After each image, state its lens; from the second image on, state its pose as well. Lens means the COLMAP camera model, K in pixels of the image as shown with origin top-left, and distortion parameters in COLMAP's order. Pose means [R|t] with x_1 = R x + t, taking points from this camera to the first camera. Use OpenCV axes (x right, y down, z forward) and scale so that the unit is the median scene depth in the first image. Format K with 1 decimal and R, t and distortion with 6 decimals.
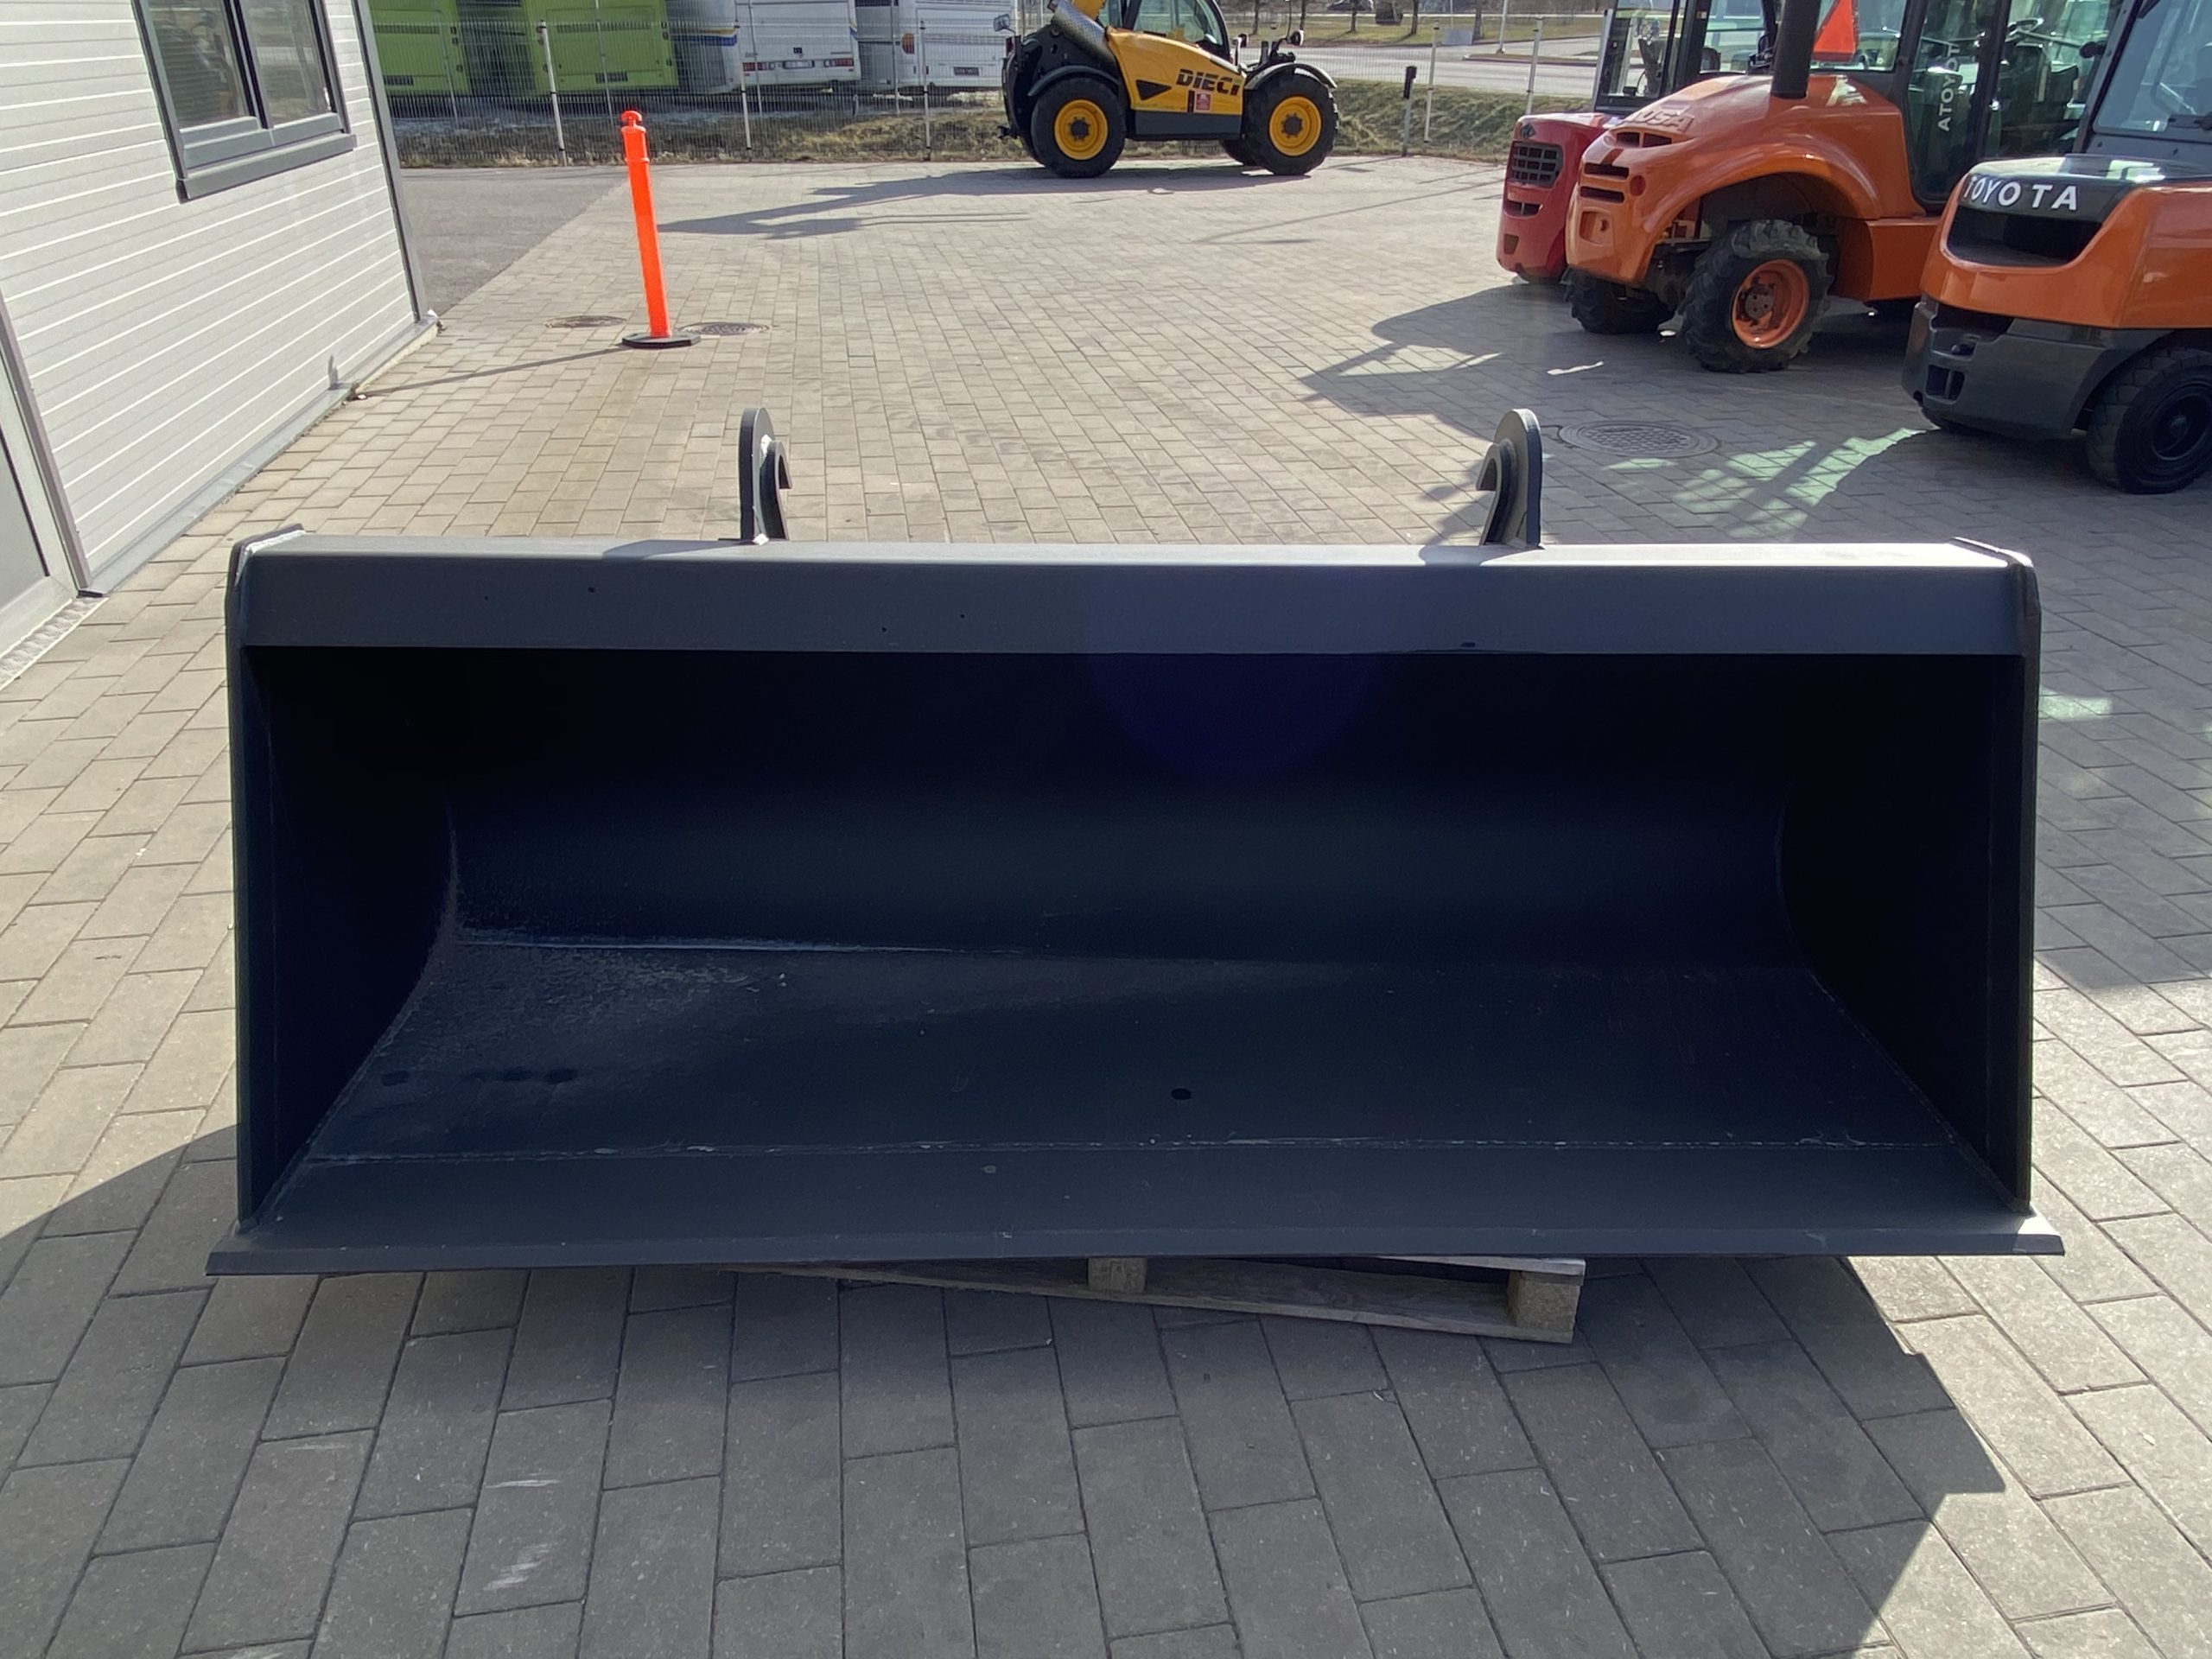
lens RADIAL K [[1529.8, 0, 1109.5], [0, 1529.8, 828.3], [0, 0, 1]] dist [0.076659, -0.103540]
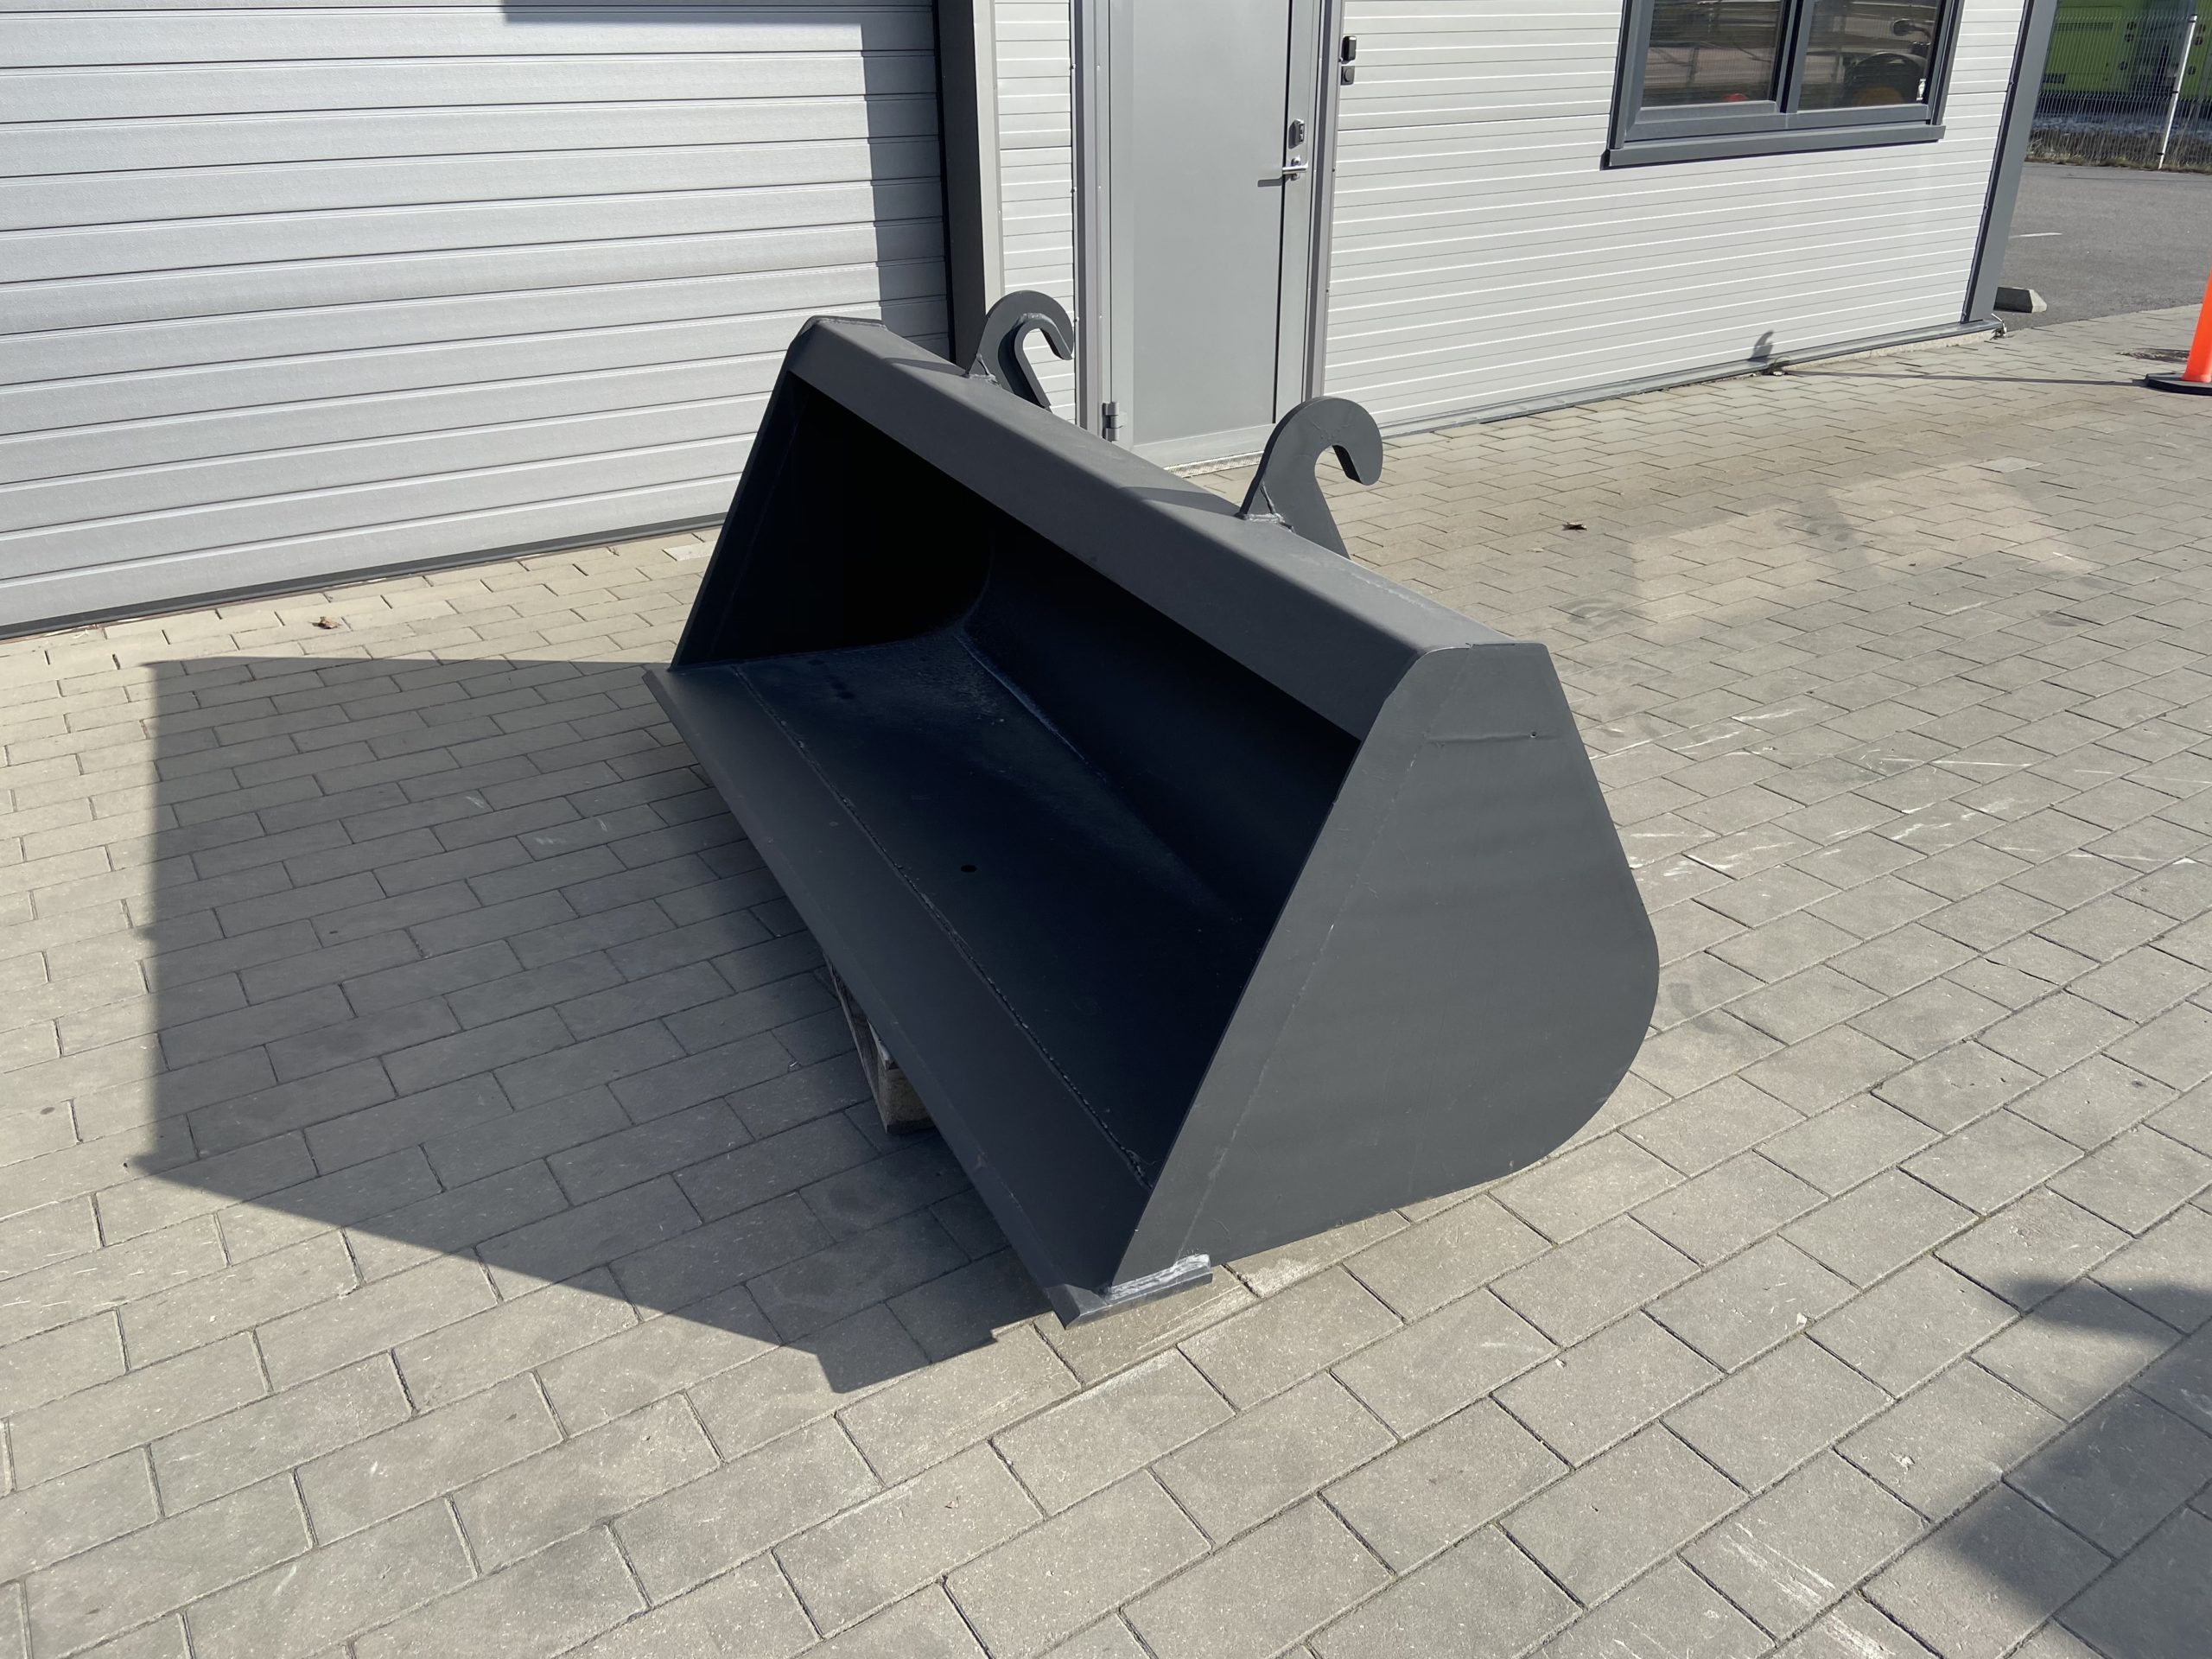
lens RADIAL K [[1655.8, 0, 1111.8], [0, 1655.8, 822.1], [0, 0, 1]] dist [0.117080, -0.148840]
pose [[0.409430, 0.391594, -0.824027, 1.179383], [-0.420866, 0.882425, 0.210233, -0.190664], [0.809468, 0.260730, 0.526100, 0.370513]]
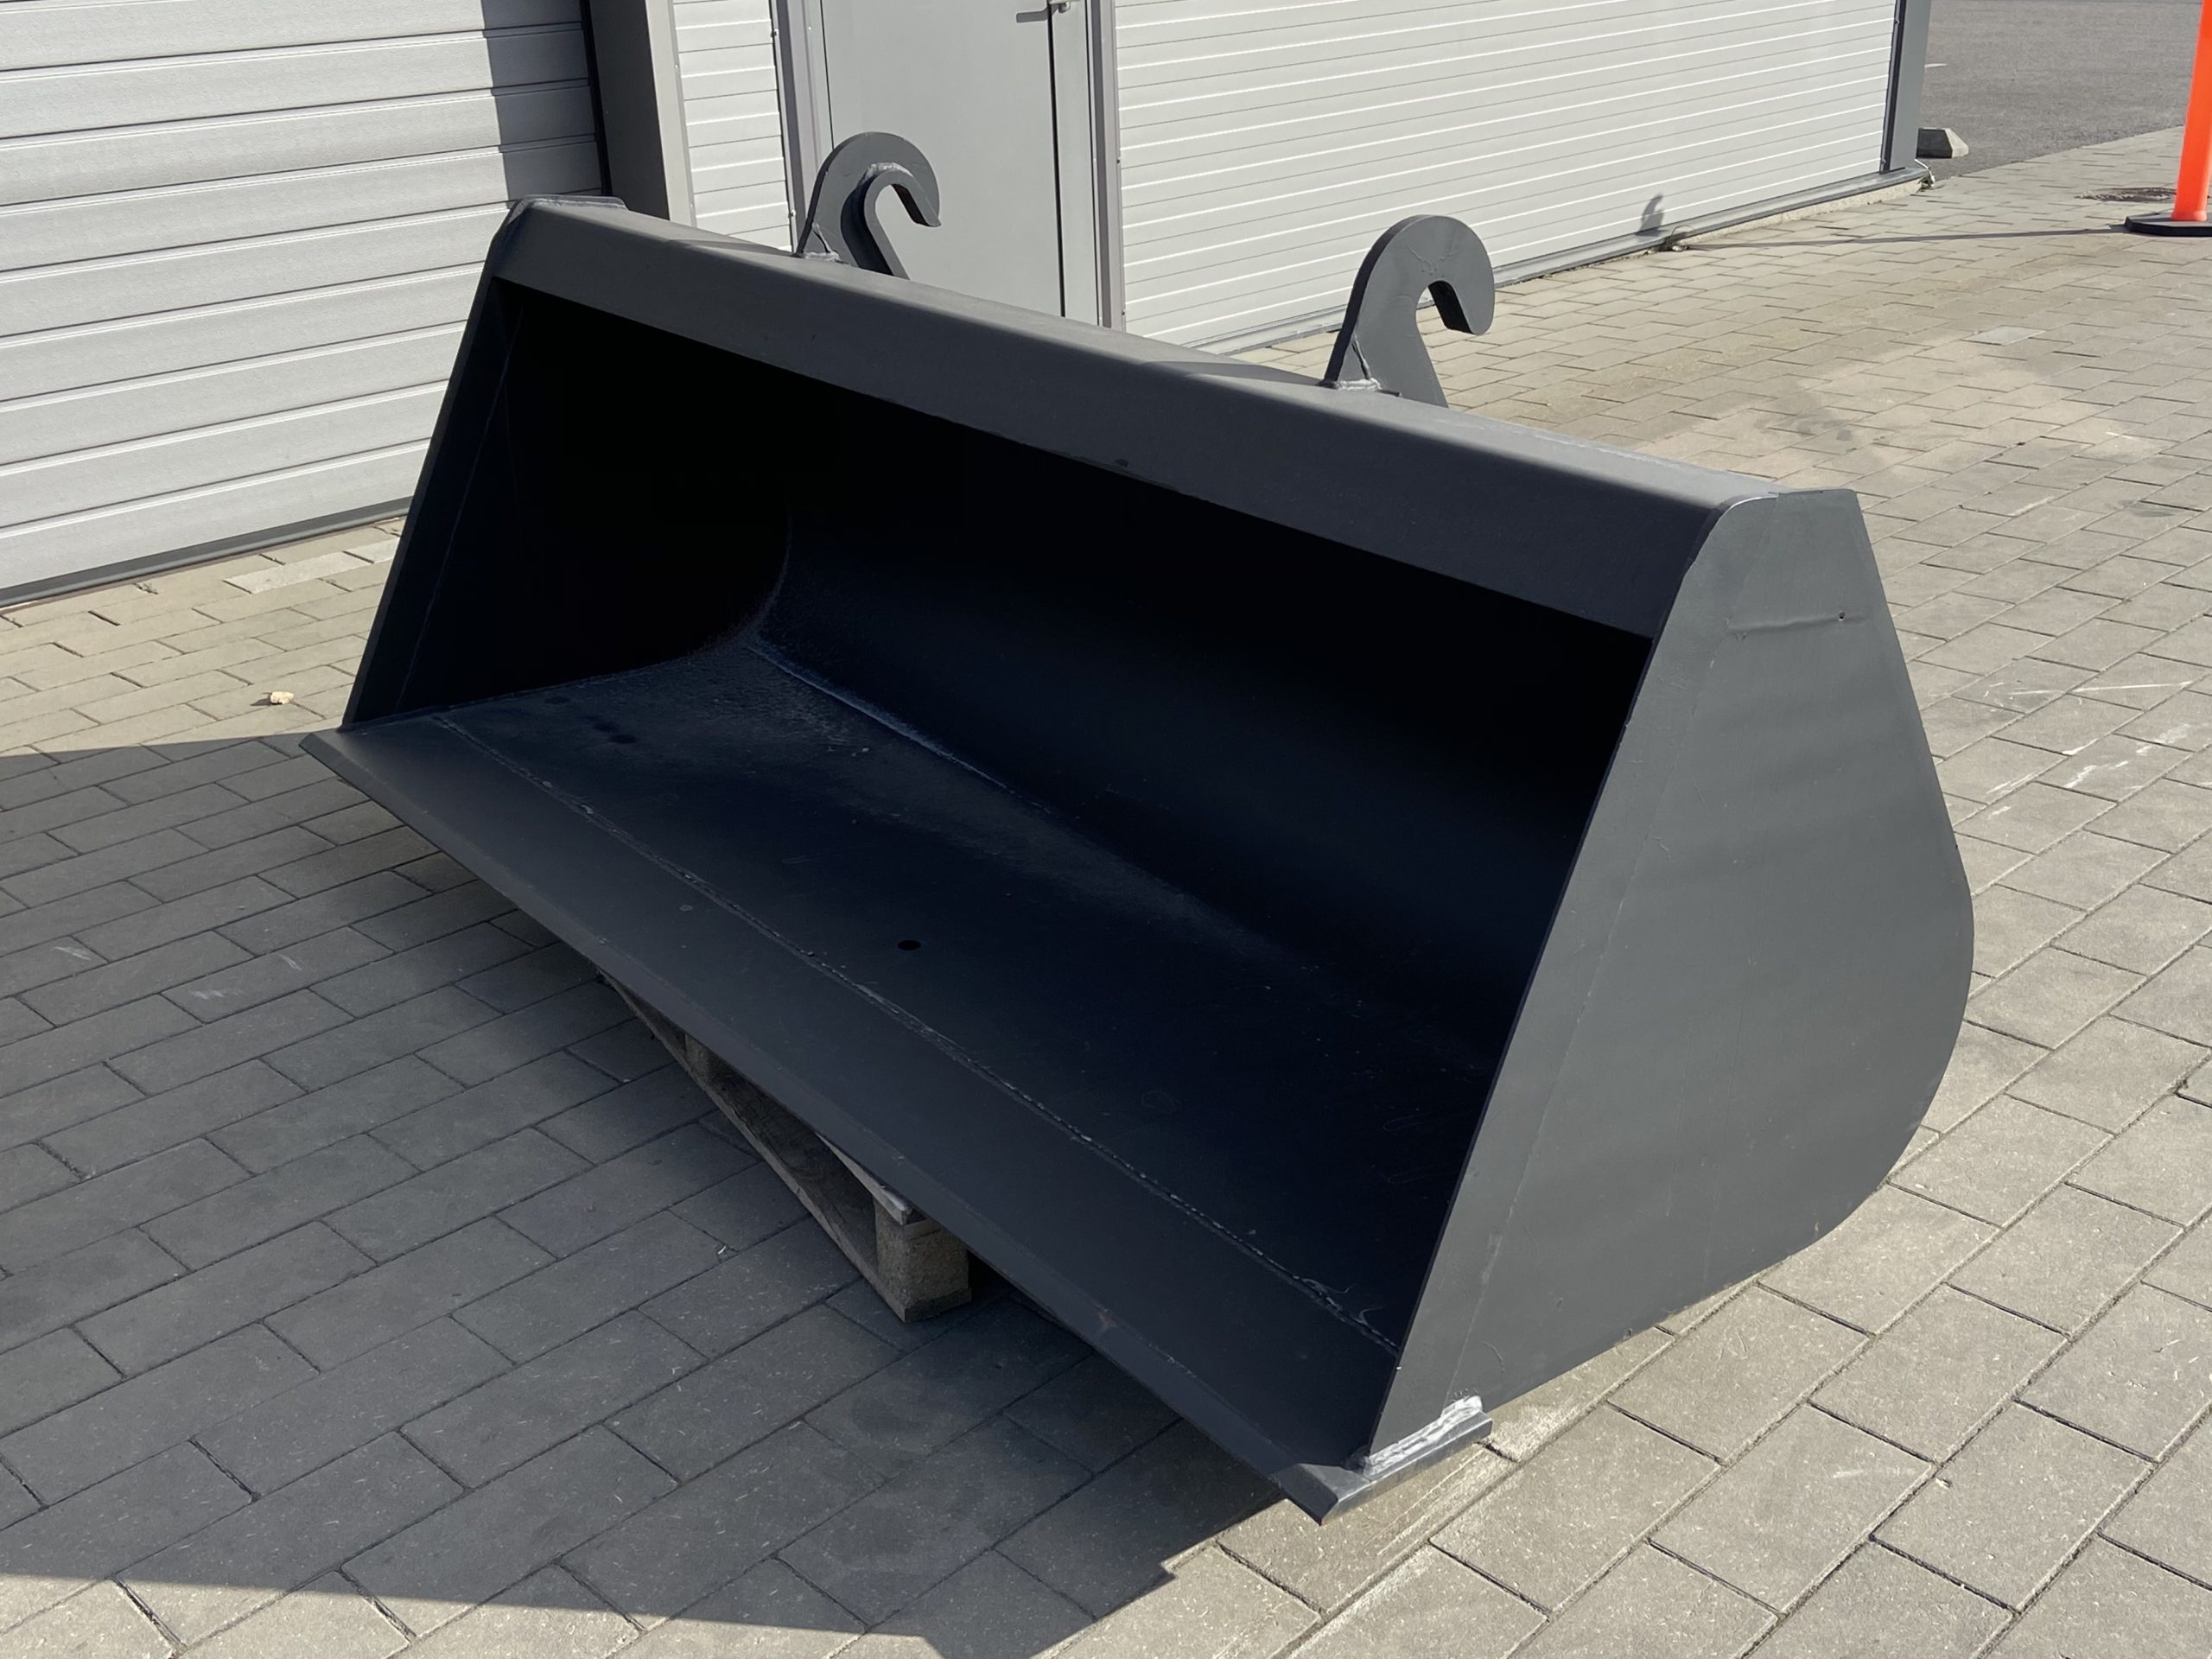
lens RADIAL K [[2363.3, 0, 1111.5], [0, 2363.3, 819.1], [0, 0, 1]] dist [0.115769, -0.141449]
pose [[0.581676, 0.289623, -0.760113, 1.091287], [-0.347429, 0.933398, 0.089780, -0.050885], [0.735490, 0.211862, 0.643559, 0.210704]]
